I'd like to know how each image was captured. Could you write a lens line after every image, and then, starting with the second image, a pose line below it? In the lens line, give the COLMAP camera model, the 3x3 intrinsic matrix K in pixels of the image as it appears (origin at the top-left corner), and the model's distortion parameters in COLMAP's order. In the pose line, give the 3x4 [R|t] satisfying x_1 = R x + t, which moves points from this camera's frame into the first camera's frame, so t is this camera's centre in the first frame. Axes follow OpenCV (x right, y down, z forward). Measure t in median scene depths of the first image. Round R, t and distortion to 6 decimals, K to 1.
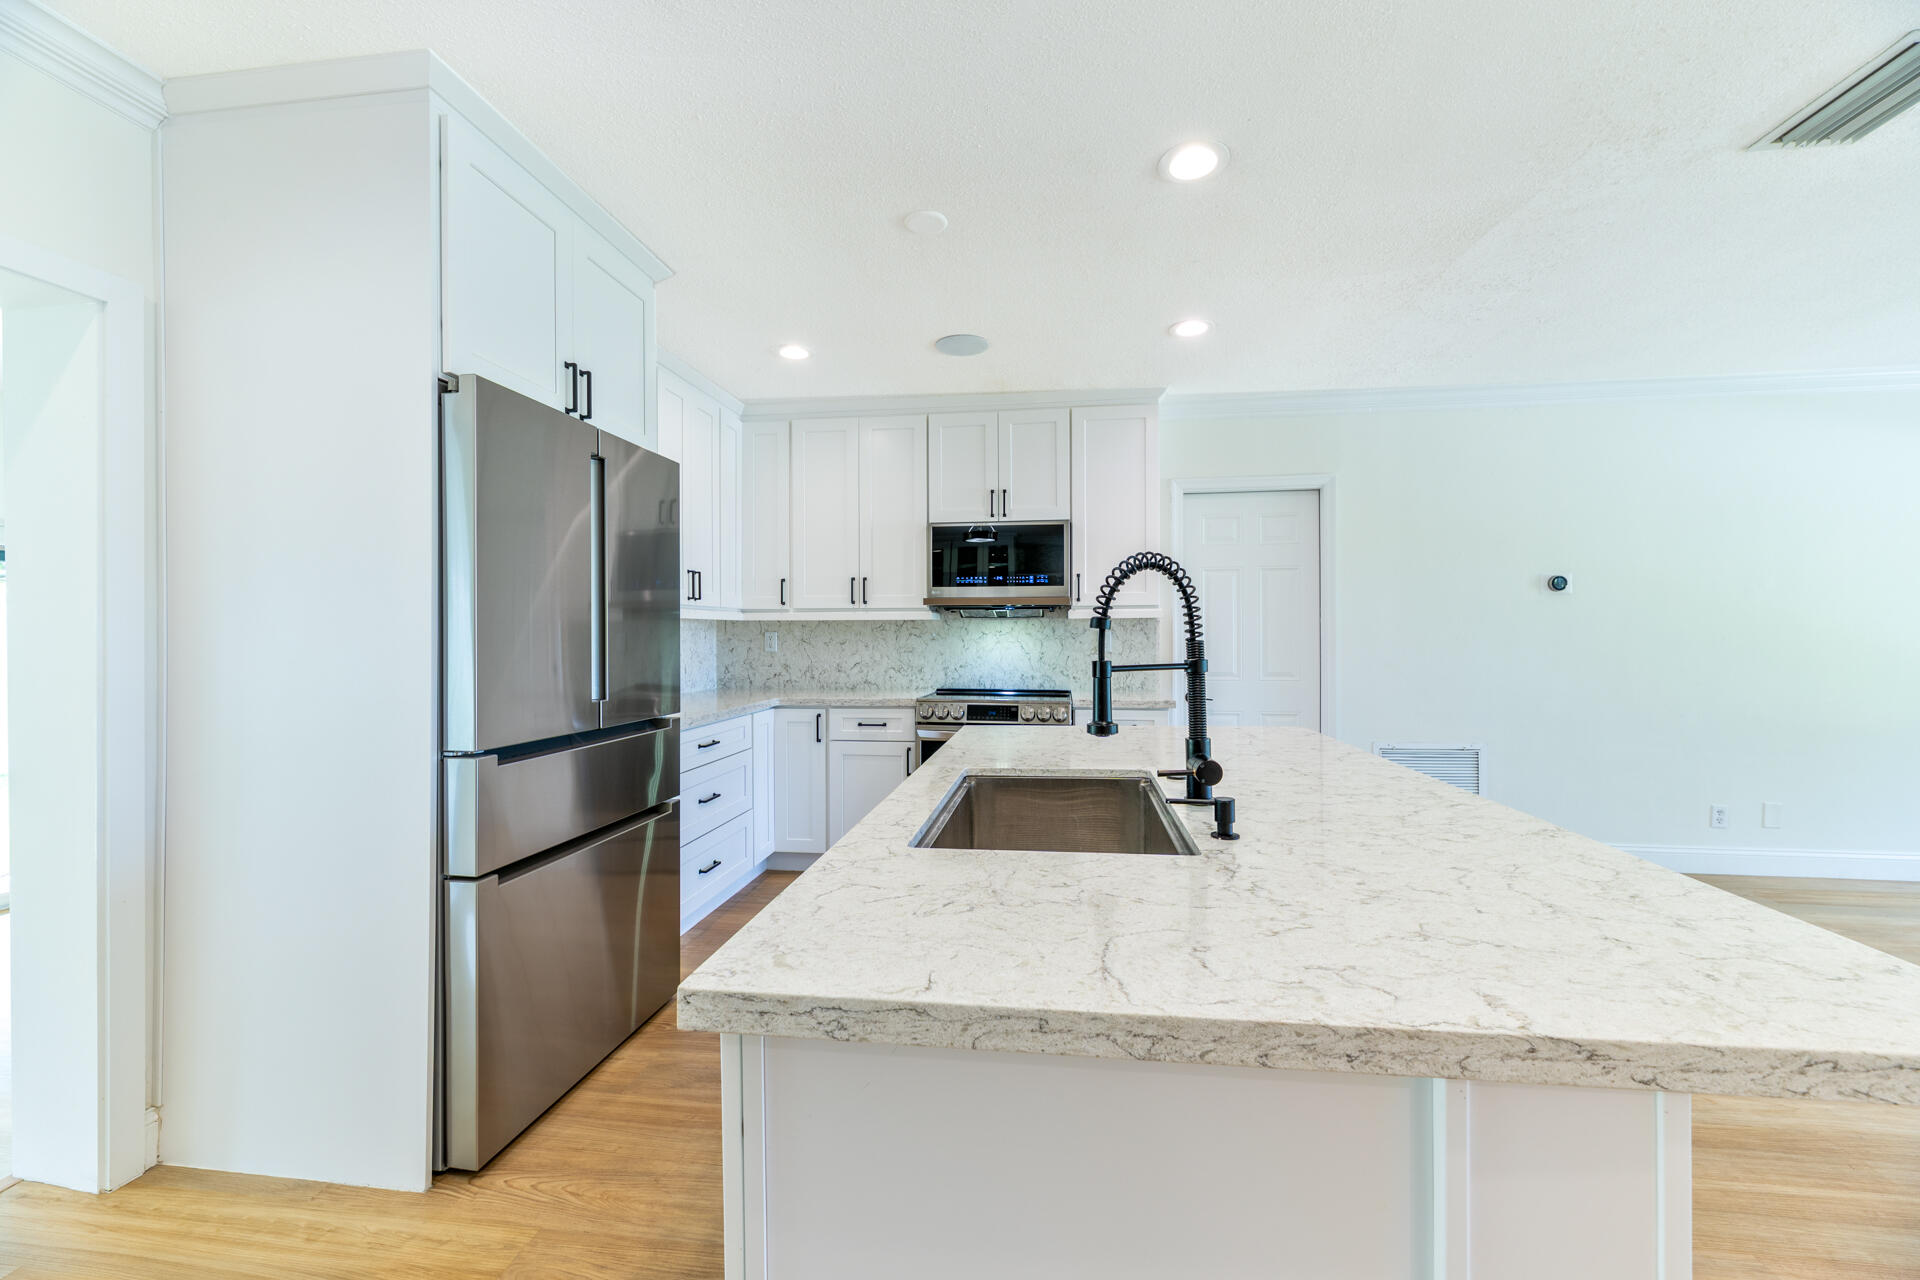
lens RADIAL K [[770.1, 0, 960.0], [0, 770.1, 640.0], [0, 0, 1]] dist [0.001633, -0.000036]
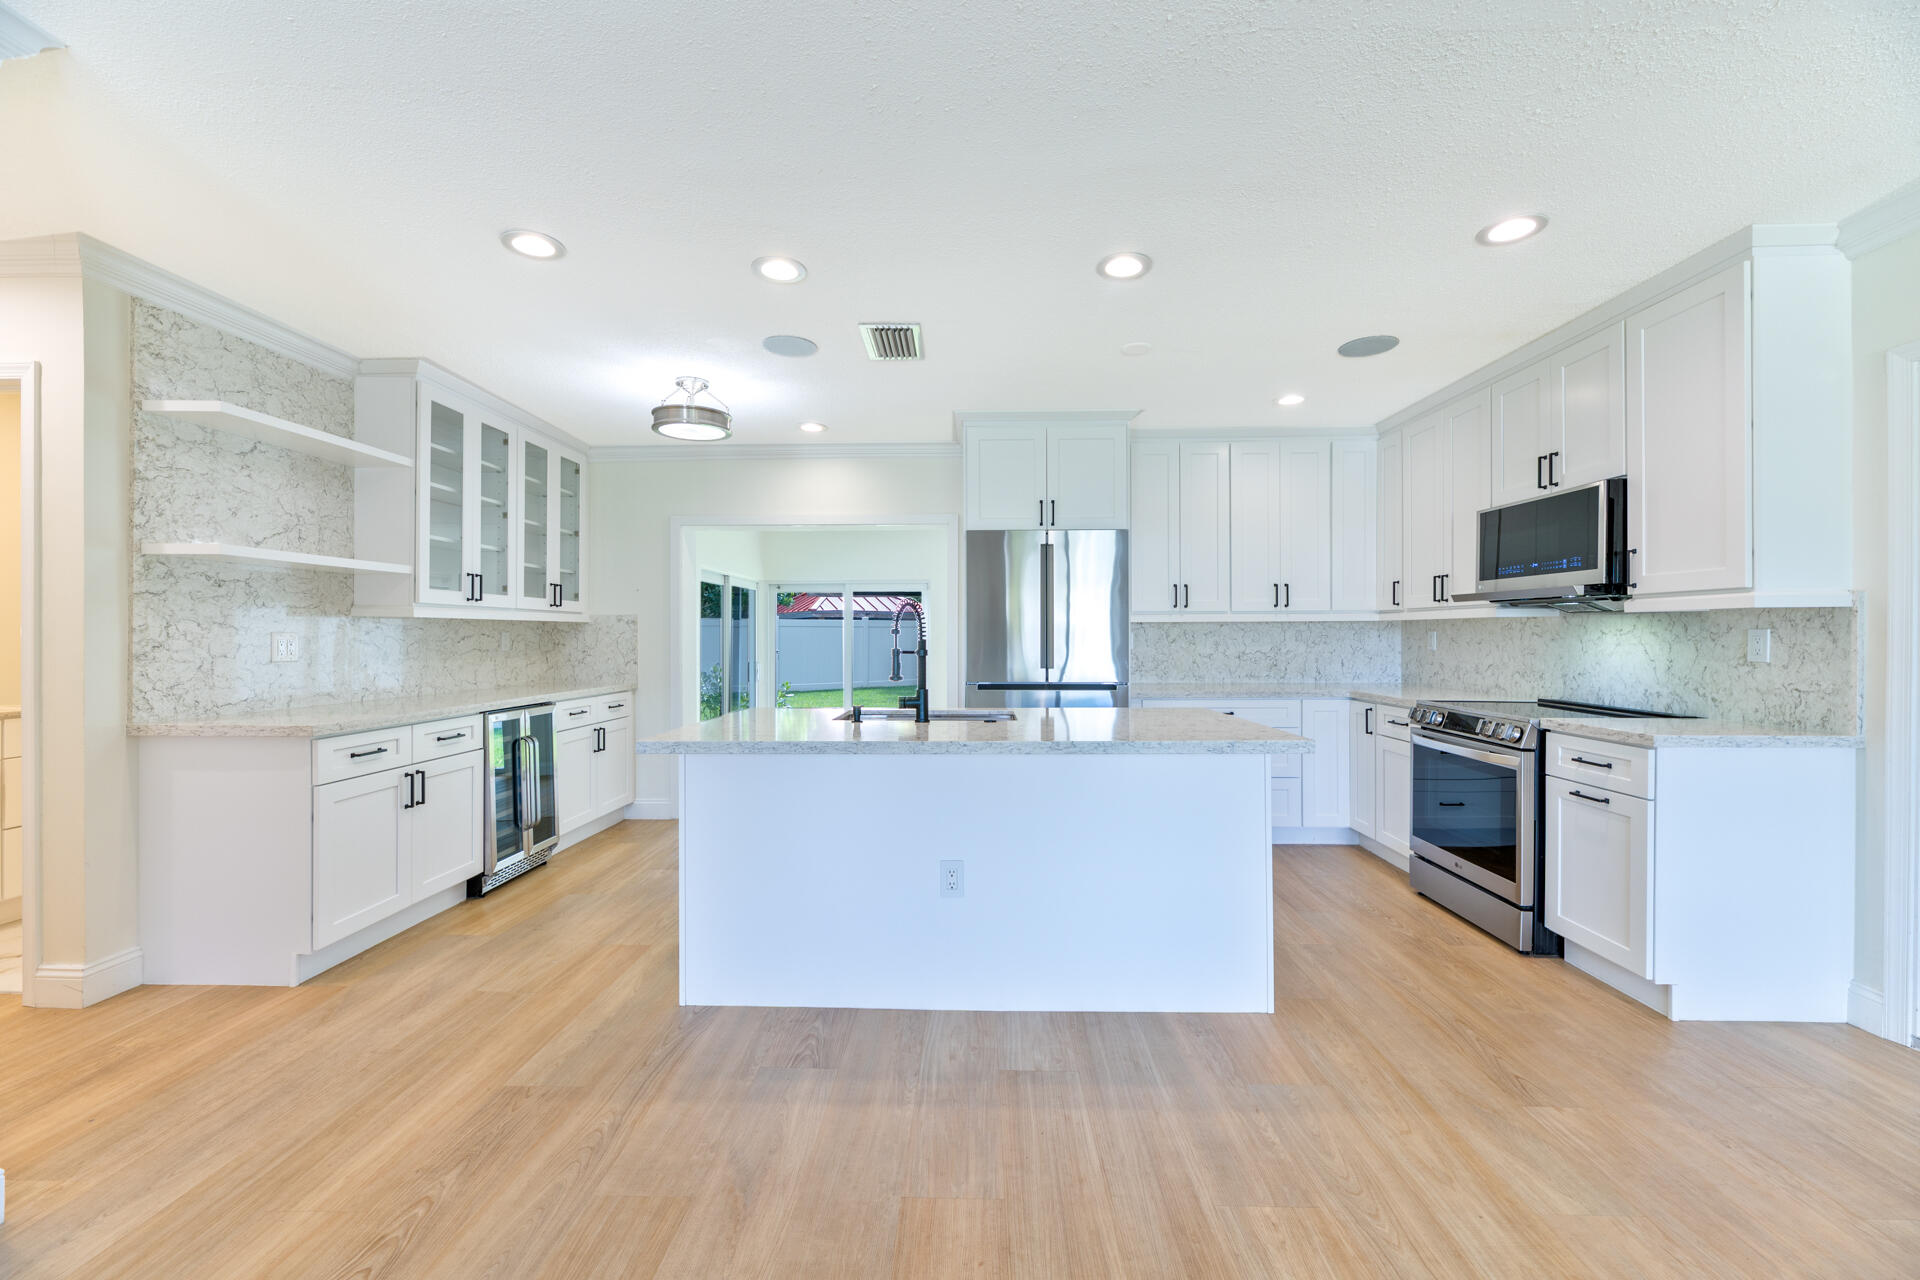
lens RADIAL K [[769.2, 0, 958.7], [0, 769.2, 637.1], [0, 0, 1]] dist [0.003441, -0.000031]
pose [[0.108258, 0.006057, -0.994104, 0.793300], [-0.002272, 0.999980, 0.005846, -0.007709], [0.994120, 0.001626, 0.108270, 0.304221]]
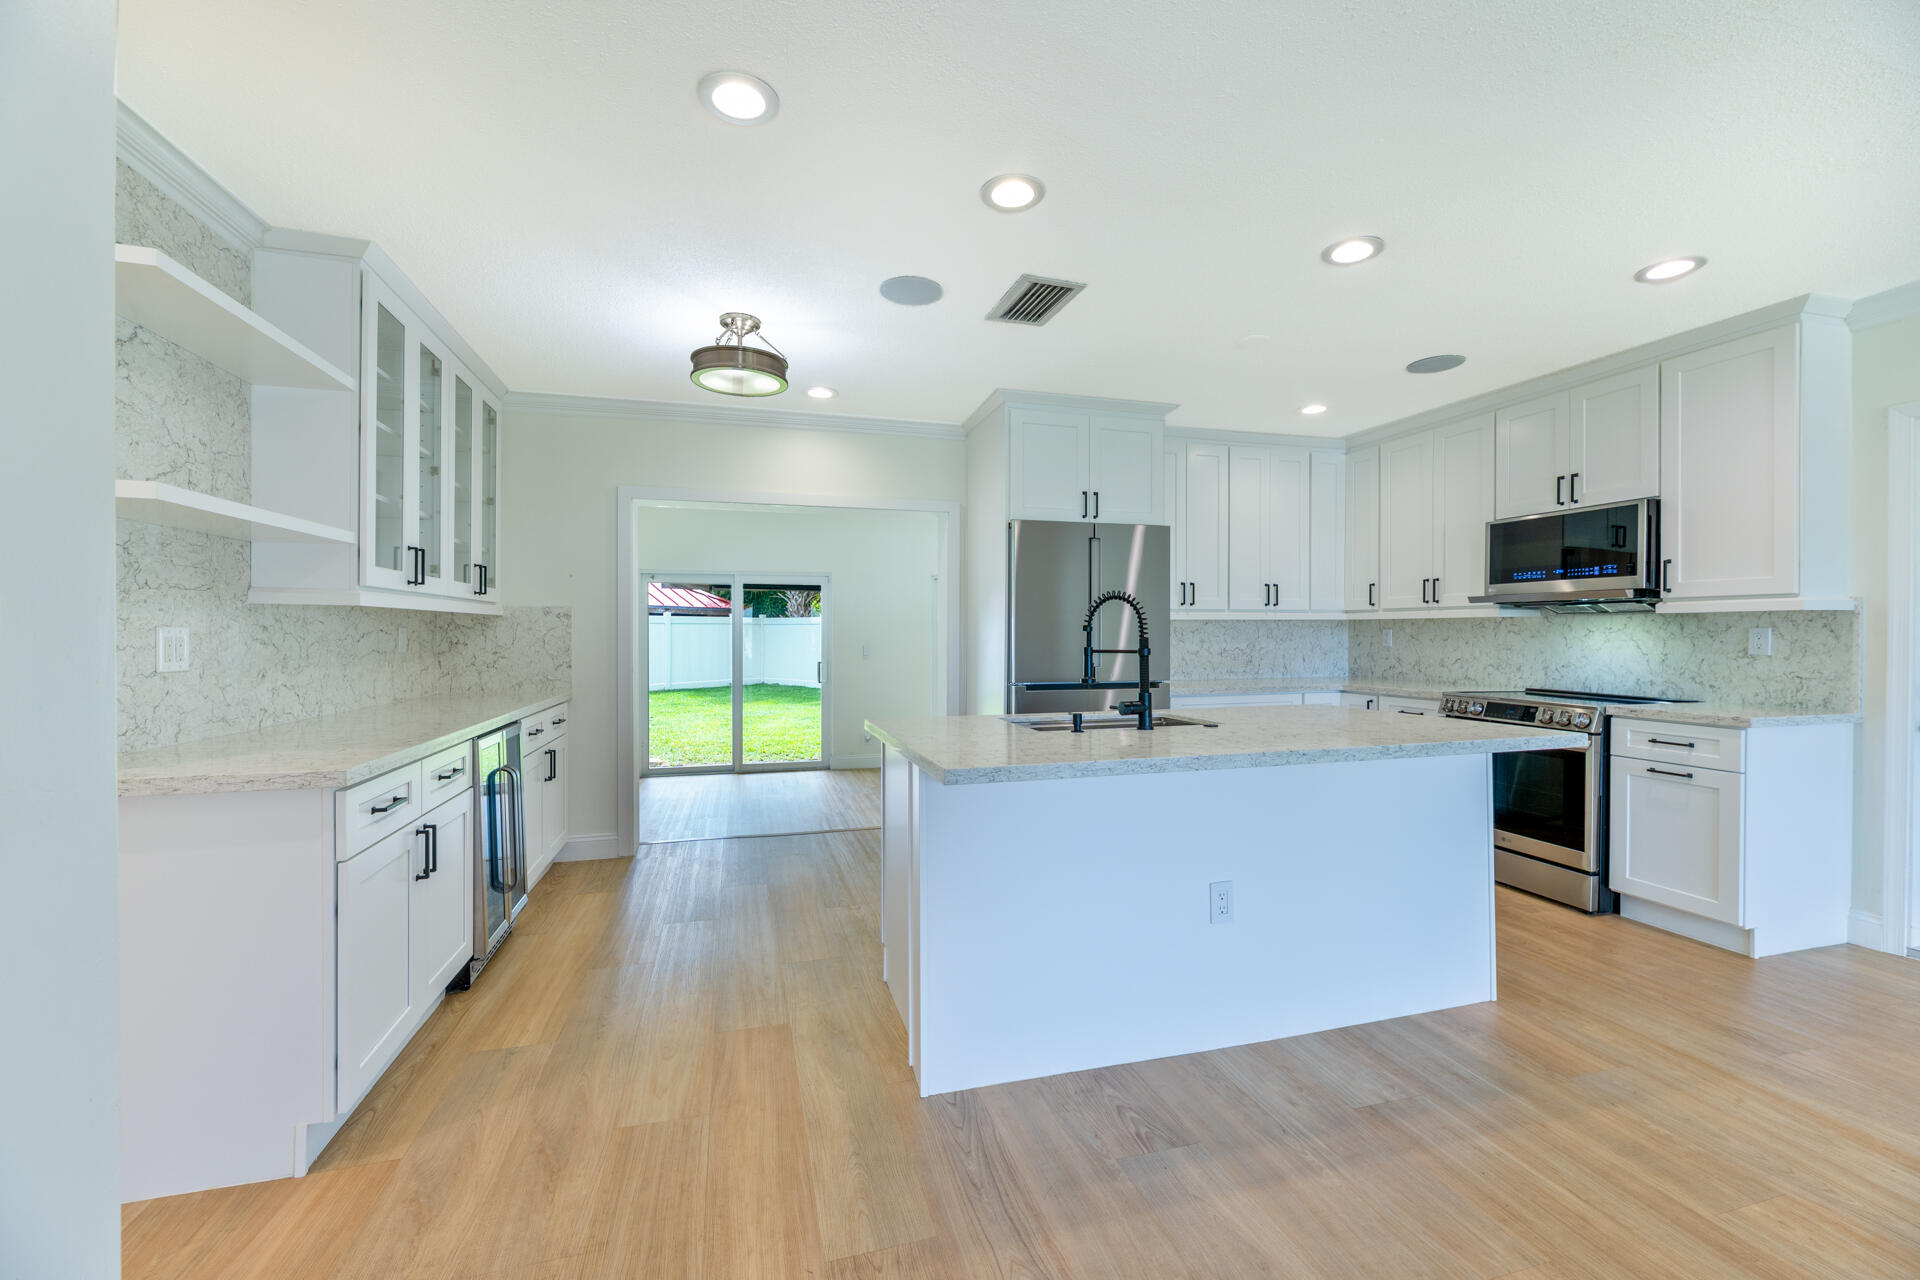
lens RADIAL K [[769.2, 0, 958.7], [0, 769.2, 637.1], [0, 0, 1]] dist [0.003441, -0.000031]
pose [[0.405377, 0.008719, -0.914108, 0.605961], [-0.004101, 0.999962, 0.007719, -0.005335], [0.914140, 0.000620, 0.405397, -0.040286]]
